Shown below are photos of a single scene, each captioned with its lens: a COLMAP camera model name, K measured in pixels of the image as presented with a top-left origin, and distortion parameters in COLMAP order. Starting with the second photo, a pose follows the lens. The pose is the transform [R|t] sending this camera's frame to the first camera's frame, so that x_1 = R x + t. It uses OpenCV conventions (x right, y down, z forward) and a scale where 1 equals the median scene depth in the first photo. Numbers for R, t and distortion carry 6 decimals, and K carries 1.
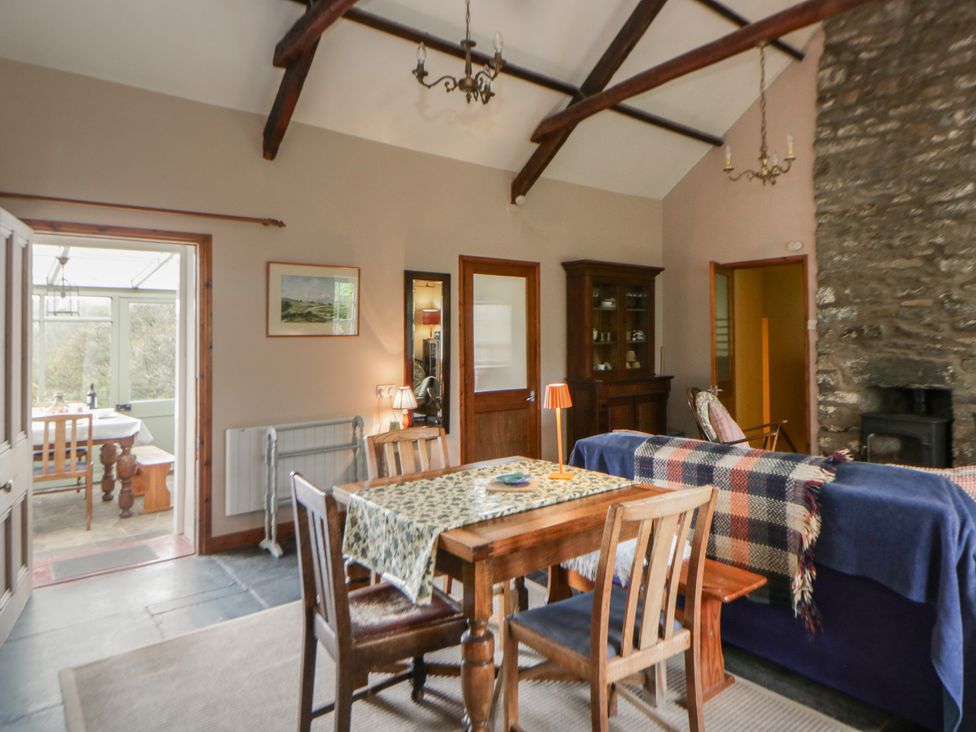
lens RADIAL K [[617.3, 0, 520.7], [0, 617.3, 322.4], [0, 0, 1]] dist [0.001781, -0.015810]
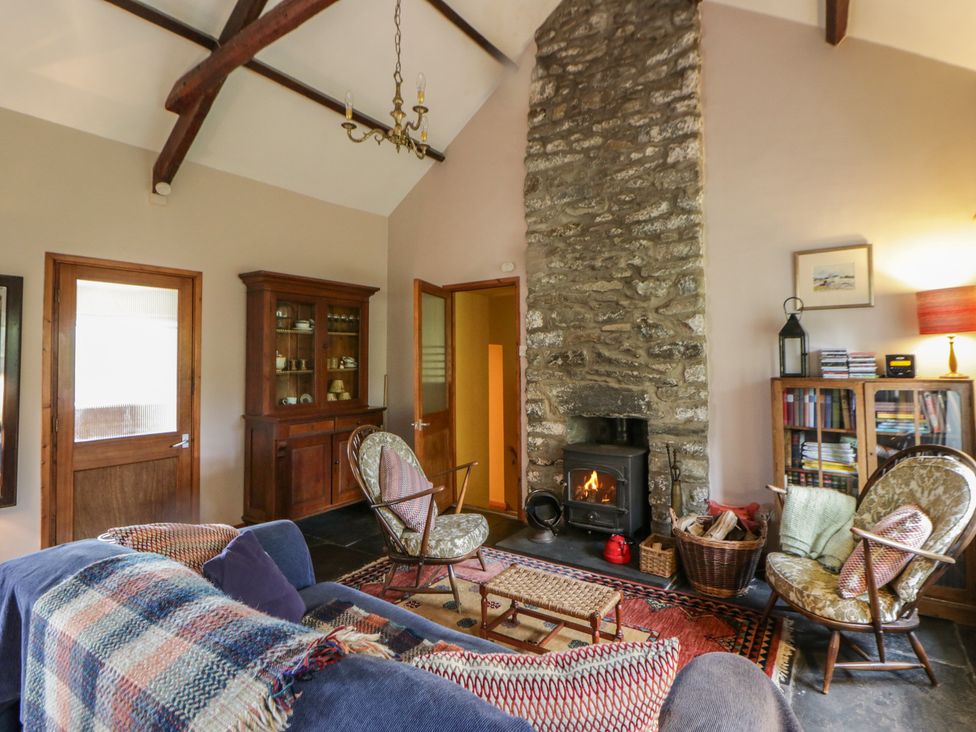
lens RADIAL K [[505.4, 0, 510.3], [0, 505.4, 345.6], [0, 0, 1]] dist [-0.001974, -0.011976]
pose [[0.956337, 0.005421, 0.292217, 0.247356], [-0.002232, 0.999934, -0.011245, 0.004999], [-0.292259, 0.010102, 0.956286, 0.290451]]
